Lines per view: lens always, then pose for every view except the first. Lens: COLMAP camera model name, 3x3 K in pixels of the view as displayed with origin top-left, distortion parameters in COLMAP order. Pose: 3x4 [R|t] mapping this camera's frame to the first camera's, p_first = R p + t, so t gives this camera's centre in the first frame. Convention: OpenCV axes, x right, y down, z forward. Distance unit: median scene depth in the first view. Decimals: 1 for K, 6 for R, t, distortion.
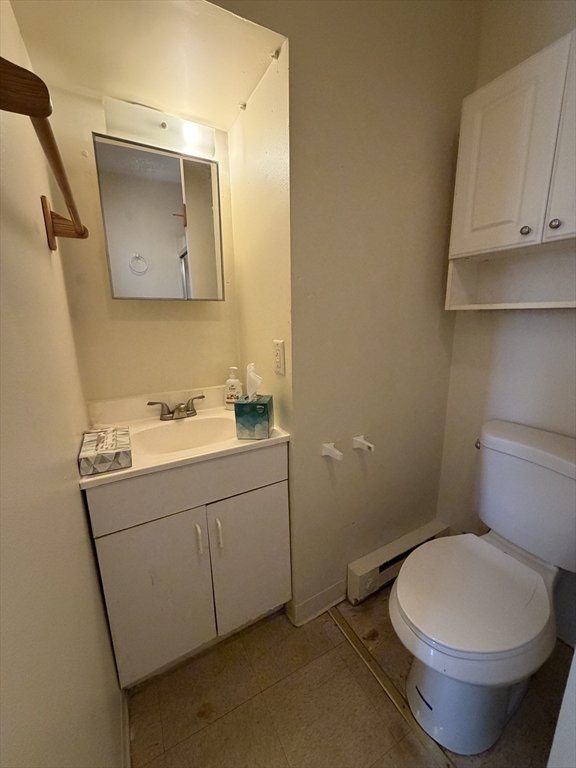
lens RADIAL K [[305.2, 0, 287.6], [0, 305.2, 381.8], [0, 0, 1]] dist [0.000412, 0.000001]
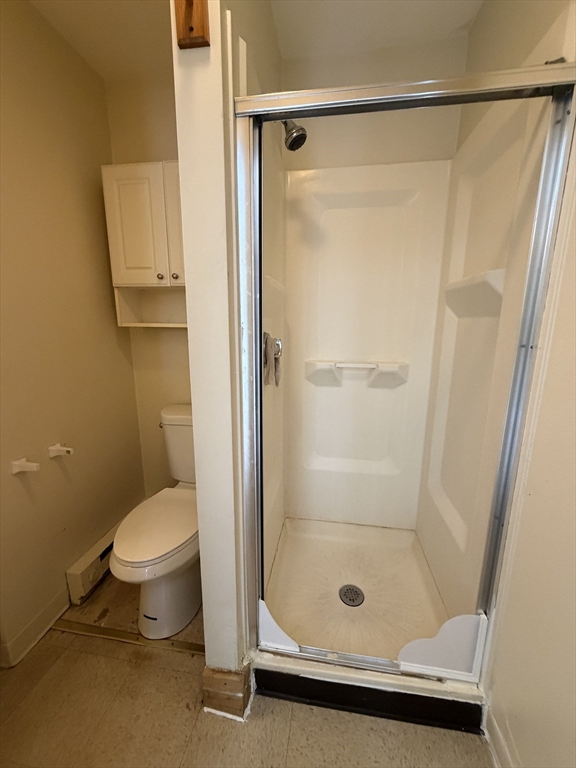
lens RADIAL K [[305.2, 0, 287.6], [0, 305.2, 381.8], [0, 0, 1]] dist [0.000412, 0.000001]
pose [[0.605439, -0.134416, 0.784459, -0.081950], [0.155560, 0.986611, 0.048994, 0.038156], [-0.780541, 0.092368, 0.618242, -0.320165]]
